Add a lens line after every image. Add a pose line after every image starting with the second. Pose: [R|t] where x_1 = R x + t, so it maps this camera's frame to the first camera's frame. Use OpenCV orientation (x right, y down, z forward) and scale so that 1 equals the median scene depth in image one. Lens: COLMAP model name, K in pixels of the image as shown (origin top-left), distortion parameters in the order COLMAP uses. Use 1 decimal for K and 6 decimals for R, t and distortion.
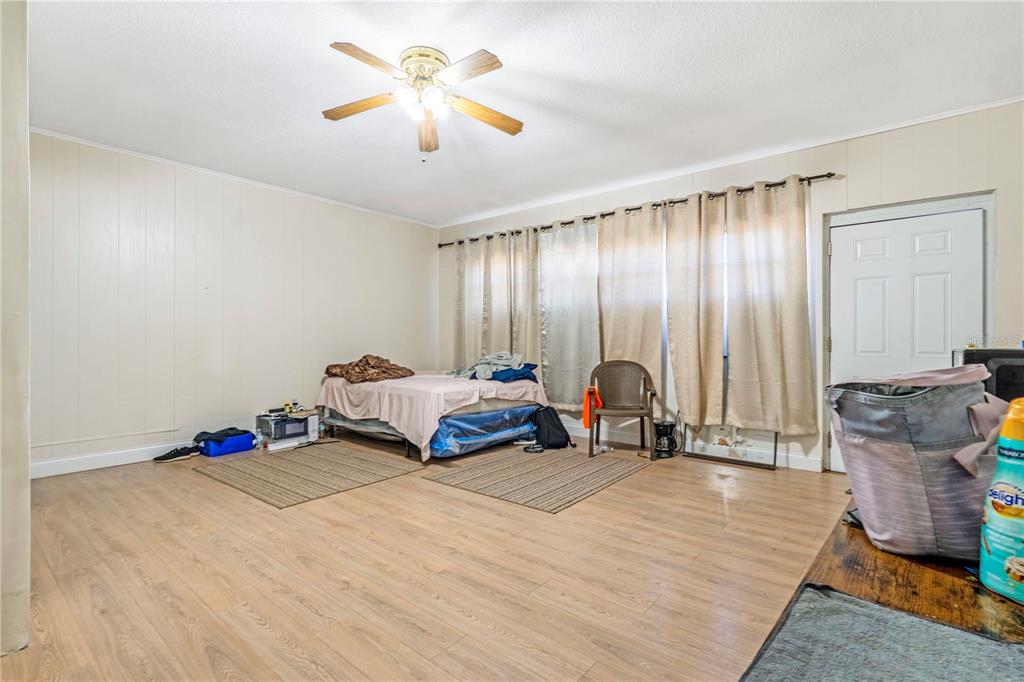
lens RADIAL K [[474.7, 0, 515.9], [0, 474.7, 341.4], [0, 0, 1]] dist [-0.001342, -0.000251]
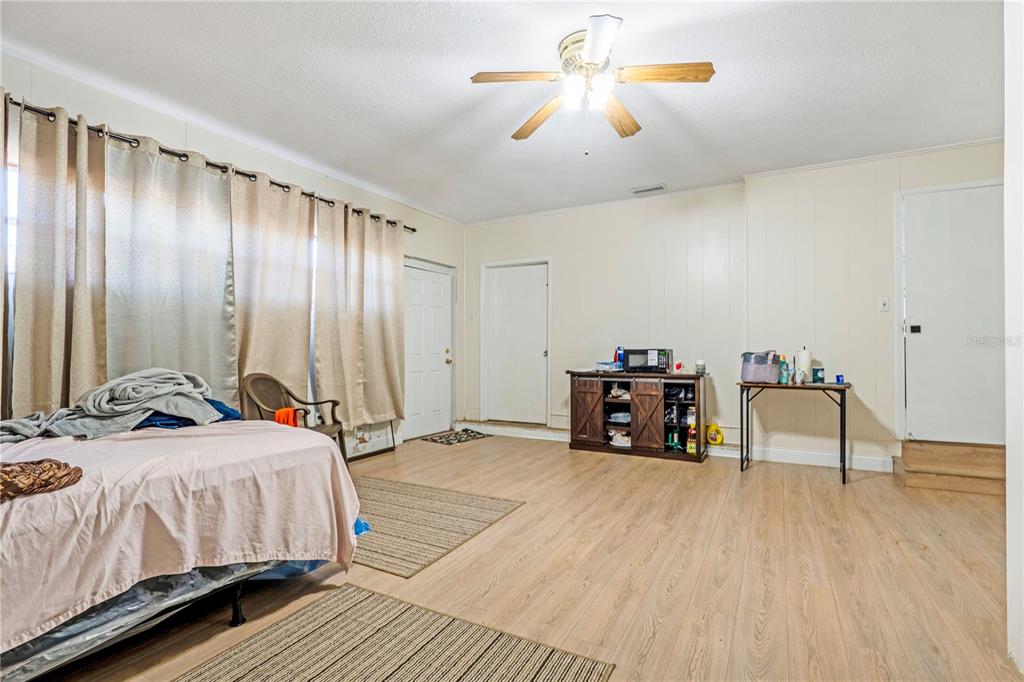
lens RADIAL K [[474.7, 0, 515.9], [0, 474.7, 341.4], [0, 0, 1]] dist [-0.001342, -0.000251]
pose [[-0.180325, 0.010377, 0.983552, -1.003390], [0.002087, 0.999946, -0.010168, -0.004606], [-0.983605, 0.000219, -0.180337, 1.206587]]
